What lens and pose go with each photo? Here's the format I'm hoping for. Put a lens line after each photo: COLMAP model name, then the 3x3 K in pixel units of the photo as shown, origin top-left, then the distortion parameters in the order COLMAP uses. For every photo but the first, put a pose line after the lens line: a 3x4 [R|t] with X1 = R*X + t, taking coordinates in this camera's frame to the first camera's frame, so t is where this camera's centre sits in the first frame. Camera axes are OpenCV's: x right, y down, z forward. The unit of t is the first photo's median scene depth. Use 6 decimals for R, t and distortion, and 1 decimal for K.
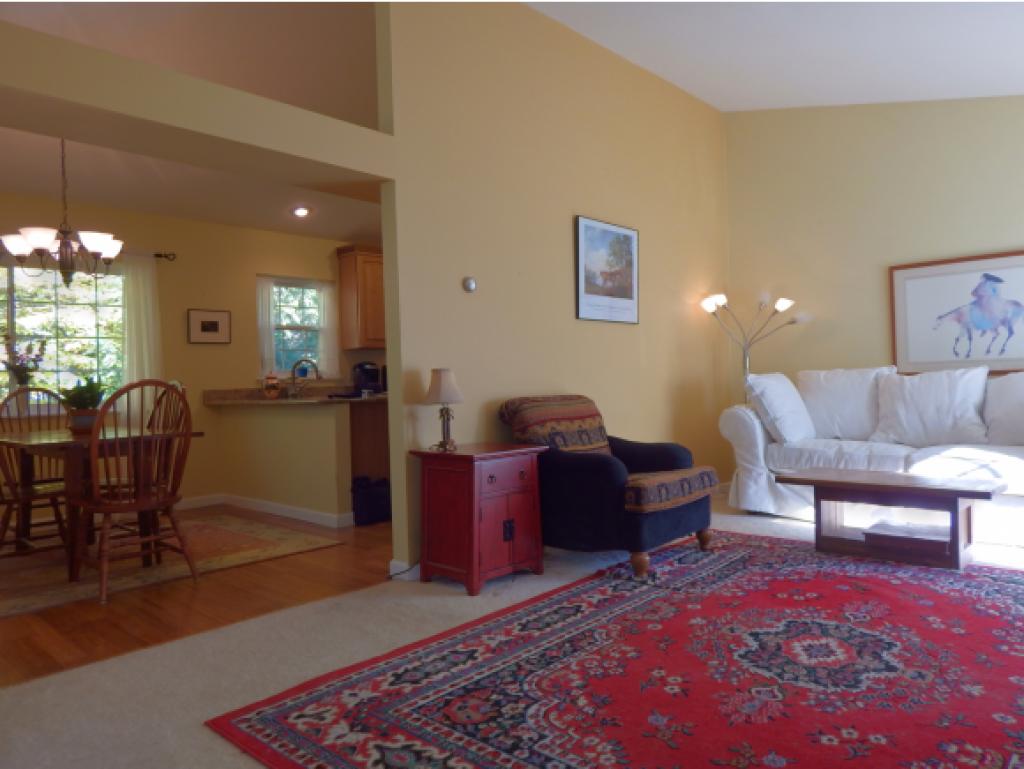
lens RADIAL K [[708.0, 0, 507.7], [0, 708.0, 378.7], [0, 0, 1]] dist [0.007145, -0.003447]
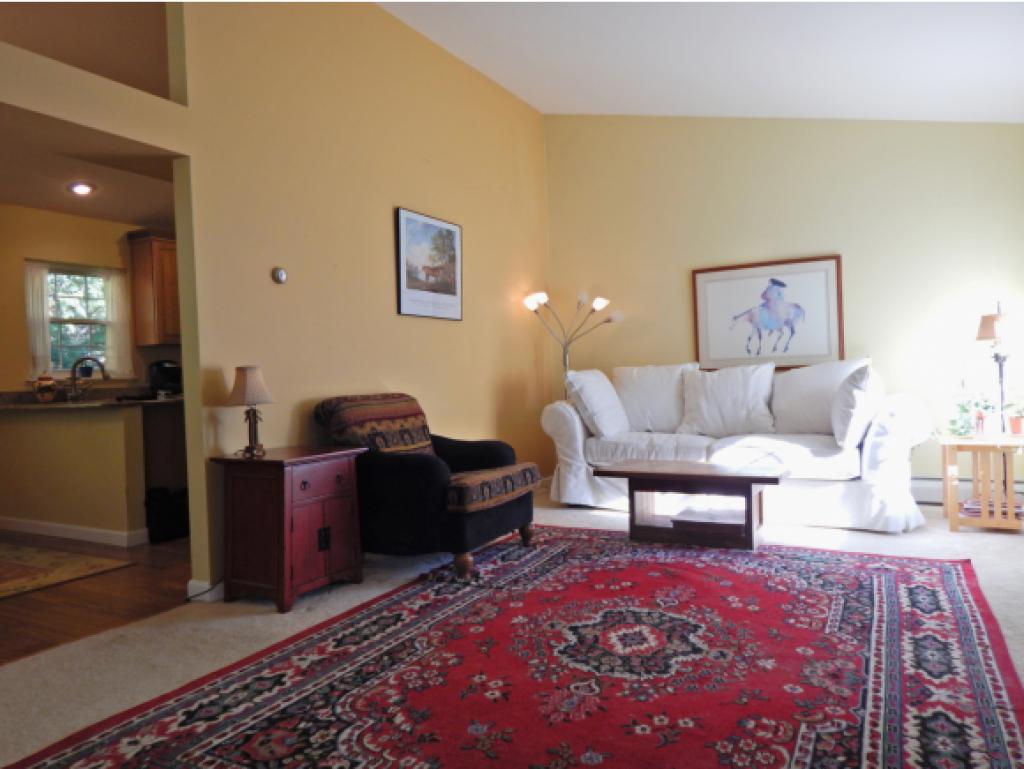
lens RADIAL K [[711.6, 0, 506.6], [0, 711.6, 385.3], [0, 0, 1]] dist [0.011130, -0.002839]
pose [[0.971636, -0.010043, 0.236270, 0.015899], [0.007392, 0.999899, 0.012104, 0.001713], [-0.236368, -0.010014, 0.971612, 0.033959]]
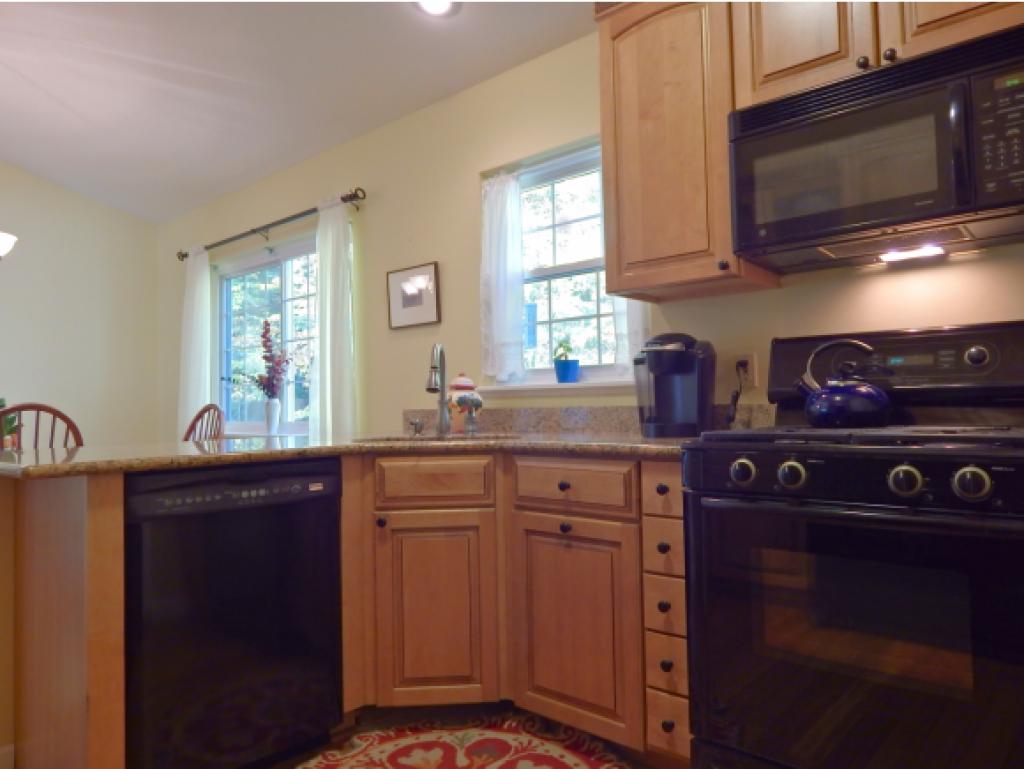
lens RADIAL K [[726.8, 0, 510.6], [0, 726.8, 375.0], [0, 0, 1]] dist [-0.001299, -0.001343]
pose [[0.019735, -0.017197, -0.999657, 0.290767], [0.023632, 0.999581, -0.016729, -0.001278], [0.999526, -0.023294, 0.020133, 2.026635]]
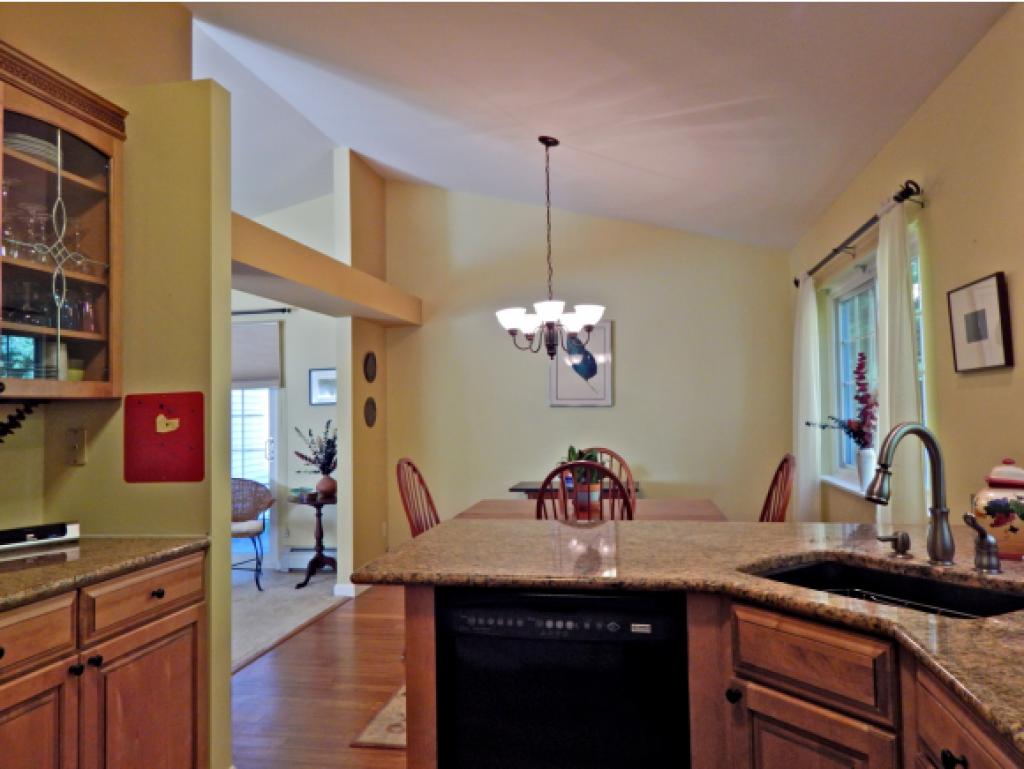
lens RADIAL K [[719.4, 0, 510.4], [0, 719.4, 380.3], [0, 0, 1]] dist [0.034904, -0.002471]
pose [[-0.839916, 0.019504, -0.542365, -0.008870], [0.045826, 0.998334, -0.035066, -0.082256], [0.540778, -0.054307, -0.839411, 2.264033]]
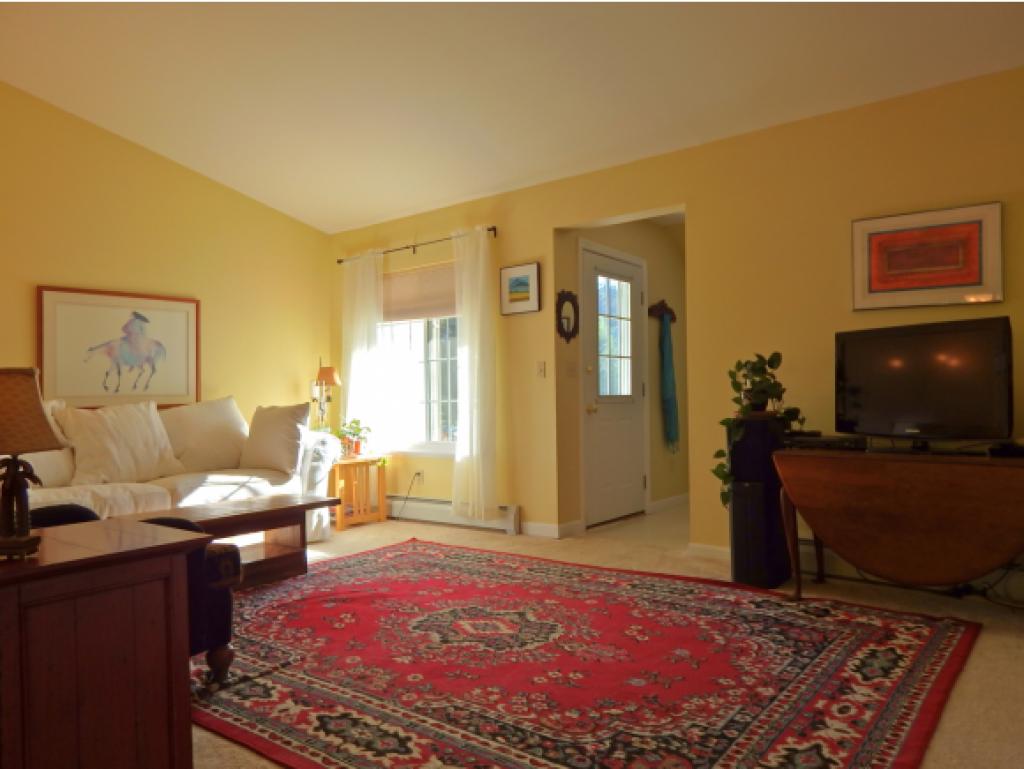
lens RADIAL K [[715.4, 0, 516.2], [0, 715.4, 383.6], [0, 0, 1]] dist [0.020073, -0.022637]
pose [[-0.097834, 0.047369, 0.994075, -0.607663], [0.019455, 0.998767, -0.045678, 0.022155], [-0.995013, 0.014870, -0.098635, 0.814653]]
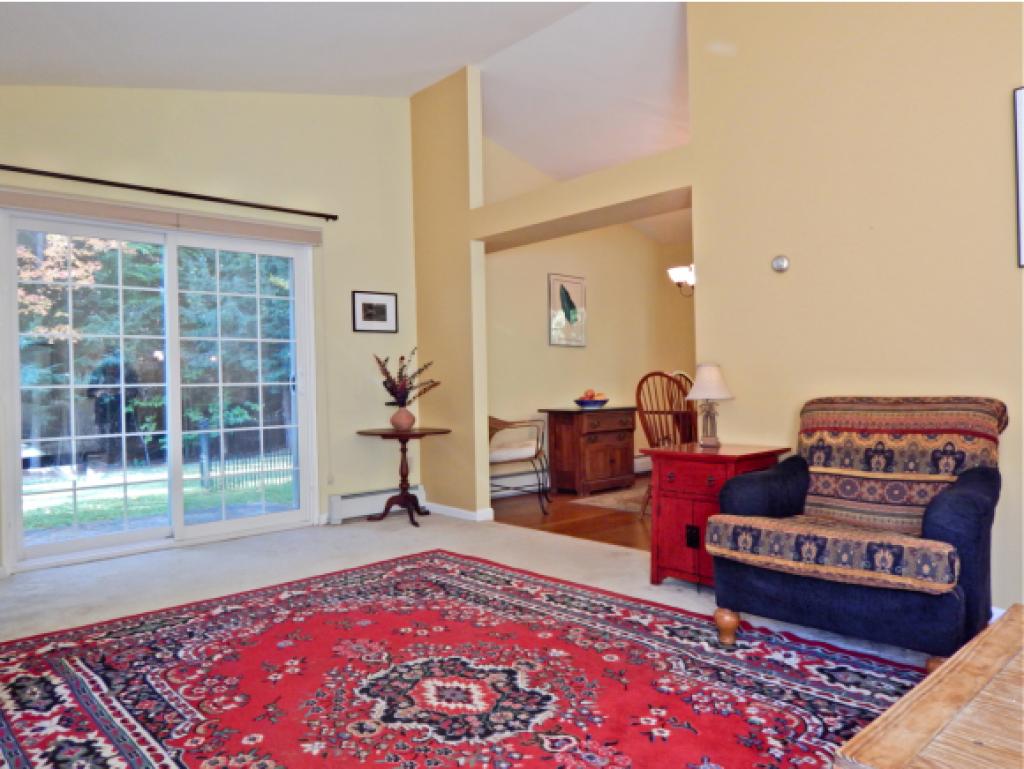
lens RADIAL K [[715.4, 0, 516.2], [0, 715.4, 383.6], [0, 0, 1]] dist [0.020073, -0.022637]
pose [[-0.068727, 0.026663, -0.997279, 1.013023], [0.026588, 0.999337, 0.024886, -0.020243], [0.997281, -0.024805, -0.069390, 0.883103]]
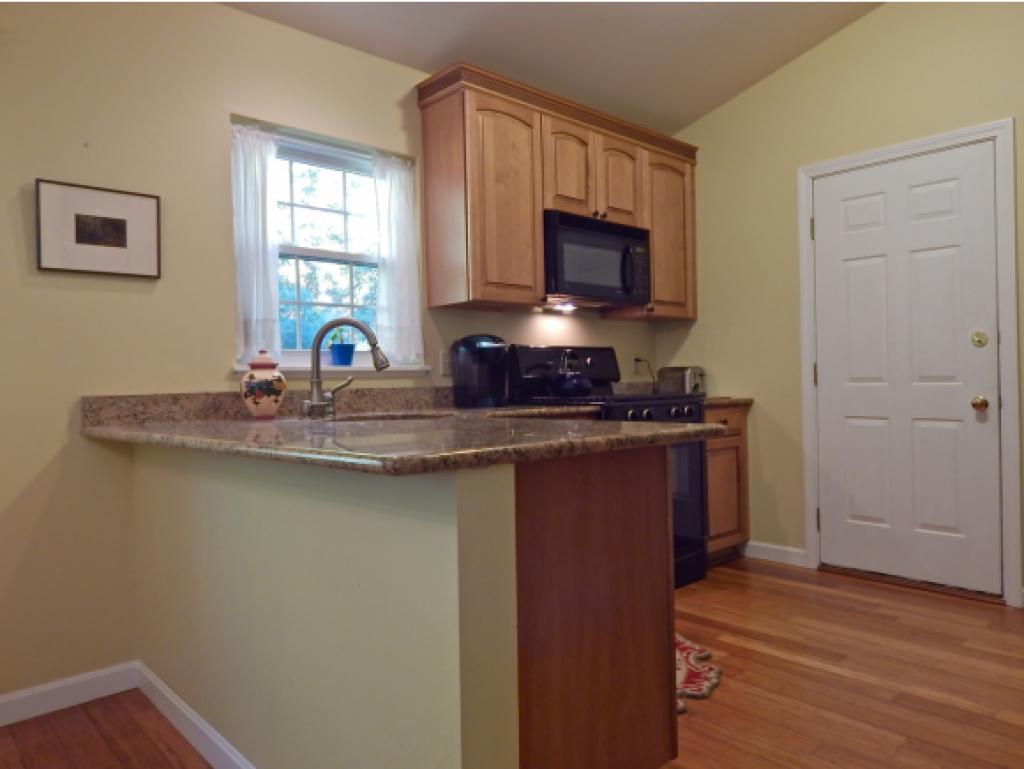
lens RADIAL K [[715.4, 0, 516.2], [0, 715.4, 383.6], [0, 0, 1]] dist [0.020073, -0.022637]
pose [[0.997877, 0.005382, -0.064897, -0.322497], [-0.004867, 0.999955, 0.008095, 0.009675], [0.064937, -0.007762, 0.997859, 1.186414]]
